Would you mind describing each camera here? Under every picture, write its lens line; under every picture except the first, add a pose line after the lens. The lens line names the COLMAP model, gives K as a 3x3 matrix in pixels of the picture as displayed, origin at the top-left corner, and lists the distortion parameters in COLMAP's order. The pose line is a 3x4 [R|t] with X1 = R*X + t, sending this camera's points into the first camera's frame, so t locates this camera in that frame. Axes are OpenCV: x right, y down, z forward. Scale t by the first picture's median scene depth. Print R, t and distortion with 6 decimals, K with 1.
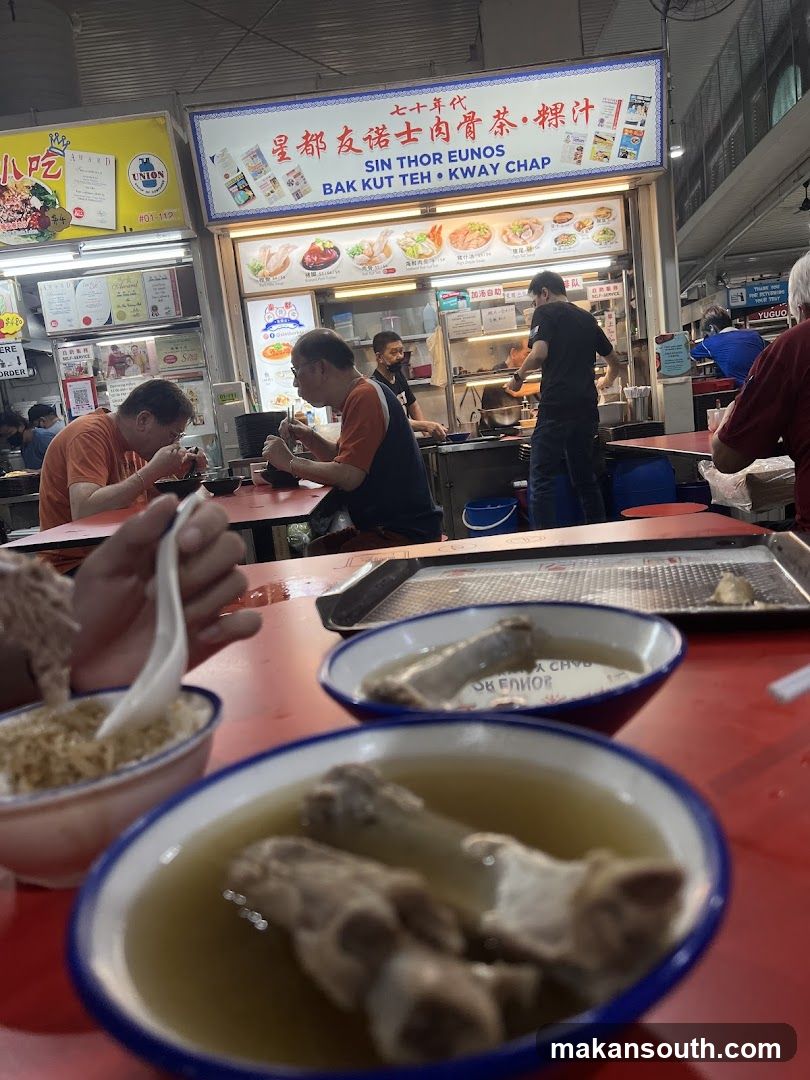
lens RADIAL K [[829.1, 0, 405.5], [0, 829.1, 555.1], [0, 0, 1]] dist [0.028018, -0.037183]
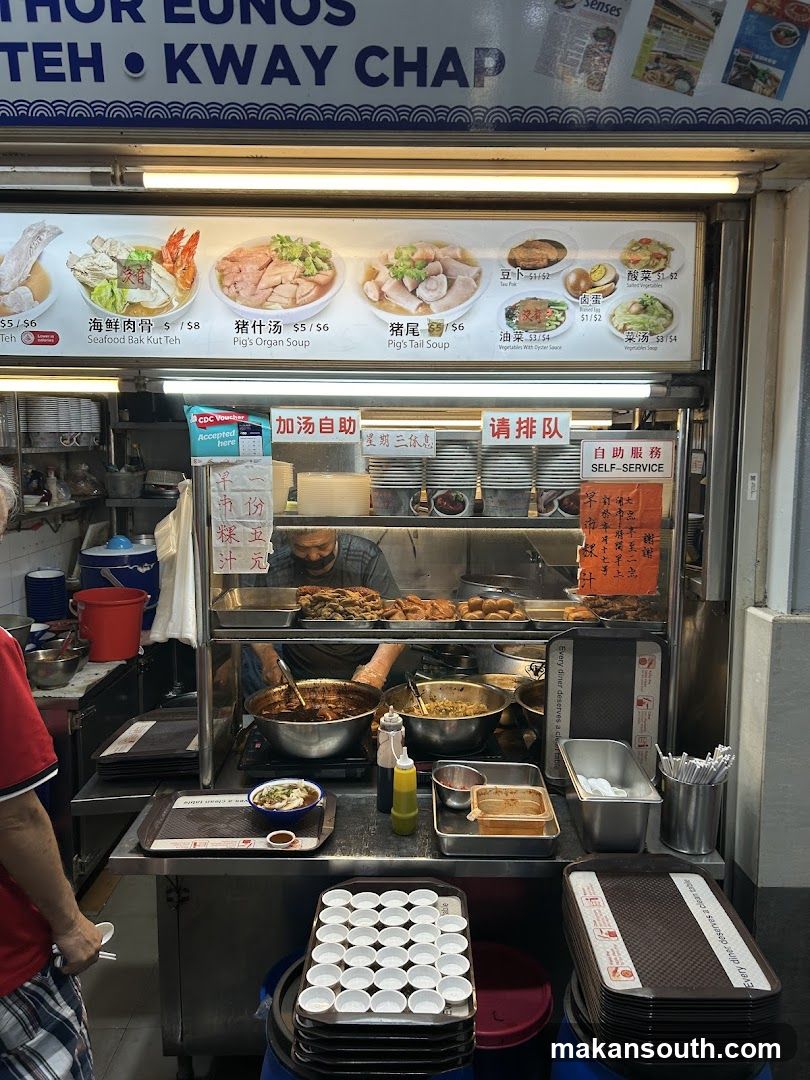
lens RADIAL K [[799.4, 0, 411.1], [0, 799.4, 532.0], [0, 0, 1]] dist [0.053245, -0.063130]
pose [[0.993029, 0.114569, 0.027698, 0.153241], [-0.113357, 0.992668, -0.041968, -0.290620], [-0.032303, 0.038535, 0.998735, 0.721243]]
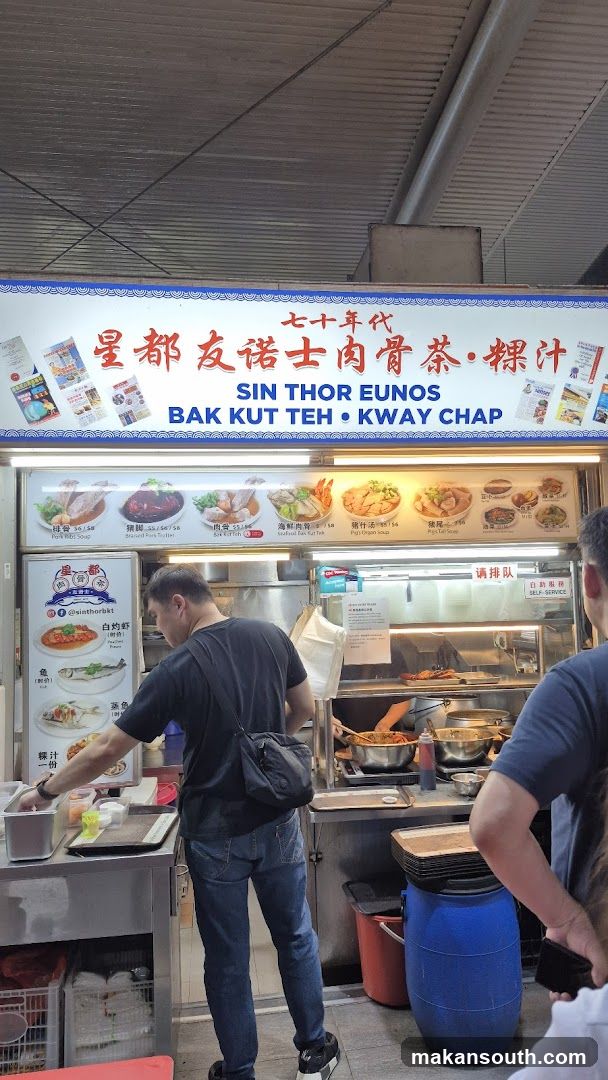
lens RADIAL K [[746.9, 0, 316.0], [0, 746.9, 544.7], [0, 0, 1]] dist [0.094800, -0.013527]
pose [[0.986916, 0.092596, 0.131995, -0.054232], [-0.058992, 0.969258, -0.238869, -0.209095], [-0.150056, 0.227957, 0.962039, 0.444289]]
